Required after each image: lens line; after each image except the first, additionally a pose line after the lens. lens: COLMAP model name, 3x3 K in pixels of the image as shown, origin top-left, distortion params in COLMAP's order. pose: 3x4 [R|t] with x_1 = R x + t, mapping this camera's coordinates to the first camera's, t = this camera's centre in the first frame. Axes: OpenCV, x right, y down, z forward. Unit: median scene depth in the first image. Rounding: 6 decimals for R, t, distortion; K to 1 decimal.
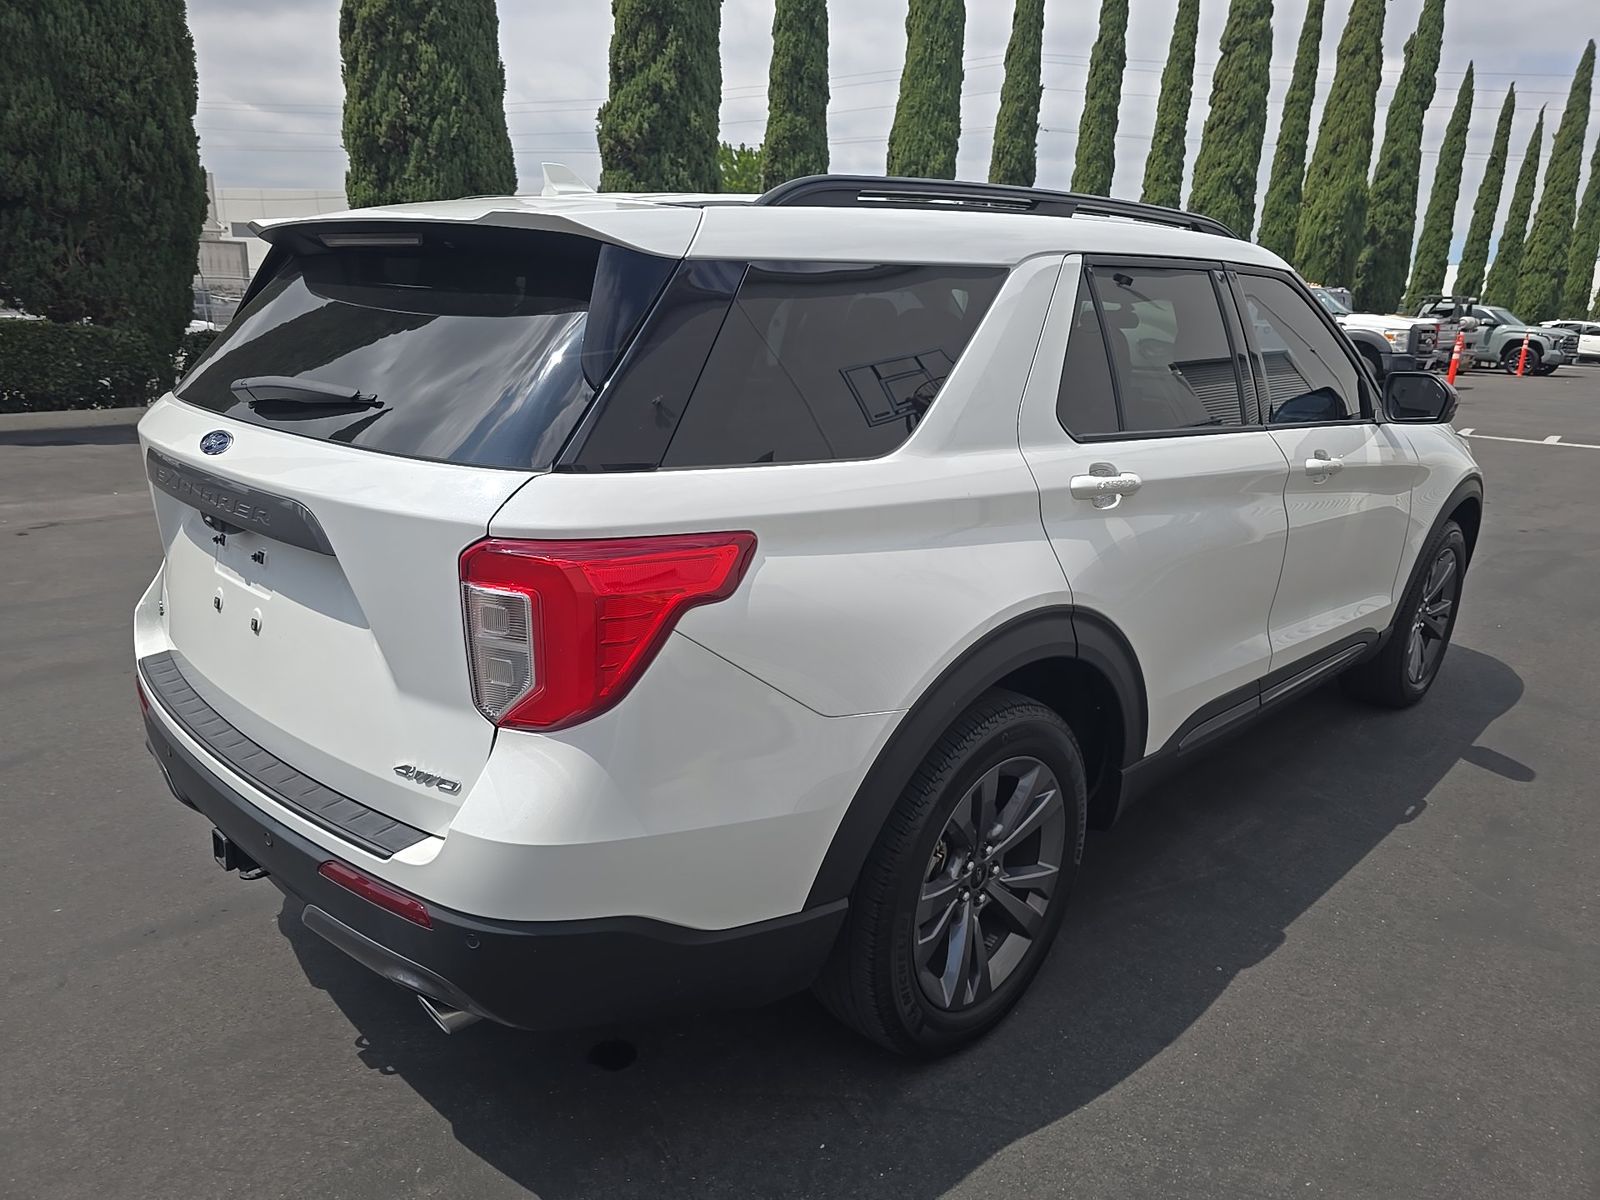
lens RADIAL K [[1053.9, 0, 808.6], [0, 1053.9, 606.4], [0, 0, 1]] dist [0.025484, -0.021993]
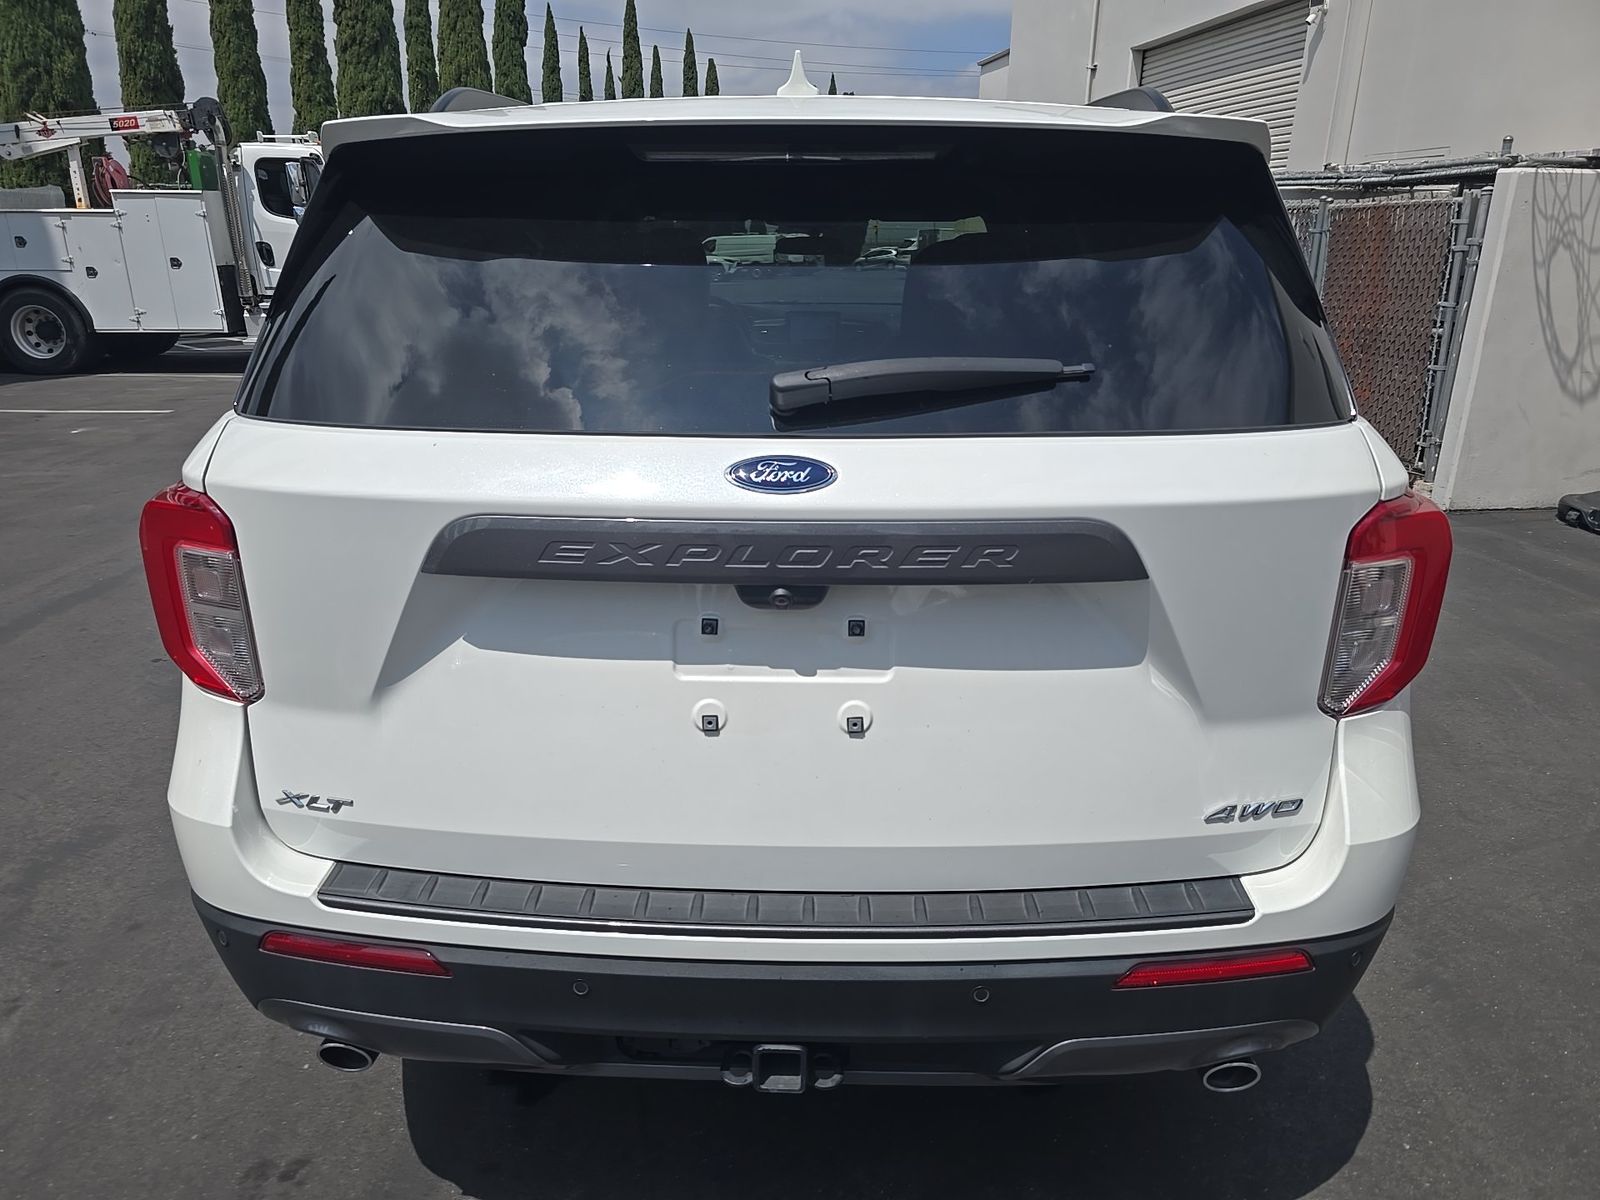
lens RADIAL K [[1053.9, 0, 798.5], [0, 1053.9, 607.1], [0, 0, 1]] dist [0.025484, -0.021993]
pose [[0.750739, -0.244304, 0.613764, -0.881682], [0.207191, 0.969301, 0.132393, -0.143530], [-0.627266, 0.027774, 0.778310, 0.451833]]
